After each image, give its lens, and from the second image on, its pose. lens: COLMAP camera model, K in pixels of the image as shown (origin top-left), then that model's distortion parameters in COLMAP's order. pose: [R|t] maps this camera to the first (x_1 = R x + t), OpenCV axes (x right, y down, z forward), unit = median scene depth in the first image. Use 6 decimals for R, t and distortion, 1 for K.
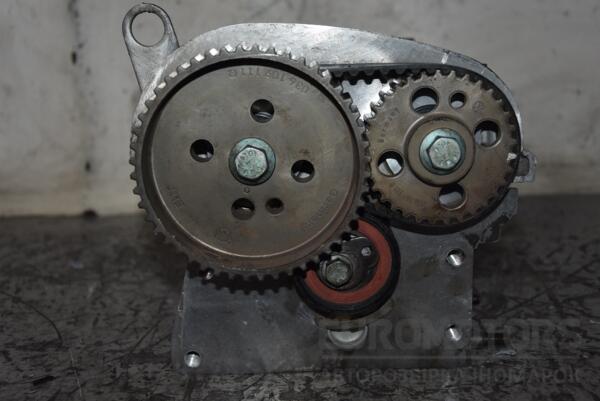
lens RADIAL K [[817.4, 0, 299.8], [0, 817.4, 199.4], [0, 0, 1]] dist [0.064354, 0.000000]
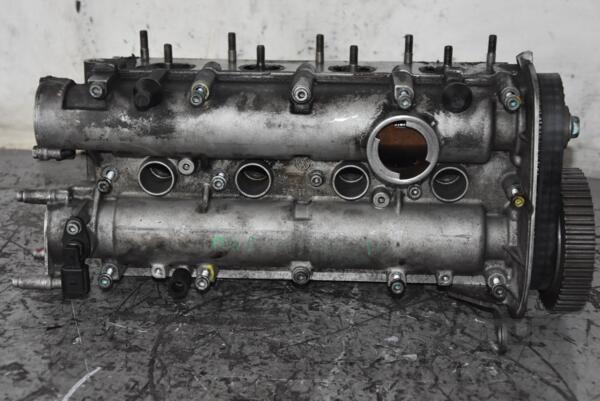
lens RADIAL K [[1256.9, 0, 286.7], [0, 1256.9, 204.9], [0, 0, 1]] dist [0.468636, 0.000000]
pose [[0.993454, 0.090591, -0.069581, 0.153558], [-0.078651, 0.984227, 0.158466, -0.259754], [0.082839, -0.151957, 0.984910, -0.773692]]
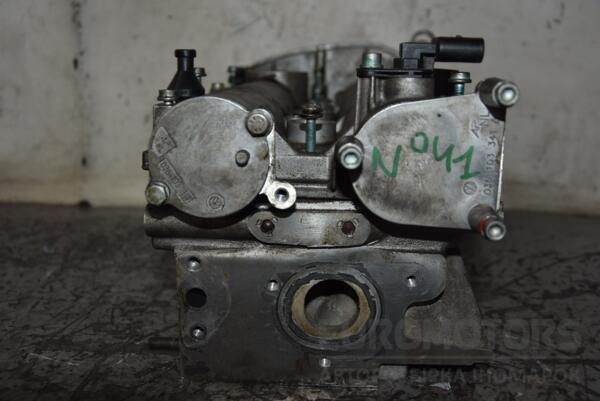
lens RADIAL K [[675.1, 0, 300.2], [0, 675.1, 202.2], [0, 0, 1]] dist [-0.032274, 0.000000]
pose [[0.997201, 0.054590, -0.051092, 0.110940], [-0.054629, 0.998507, 0.000643, -0.002050], [0.051050, 0.002150, 0.998694, 0.134773]]
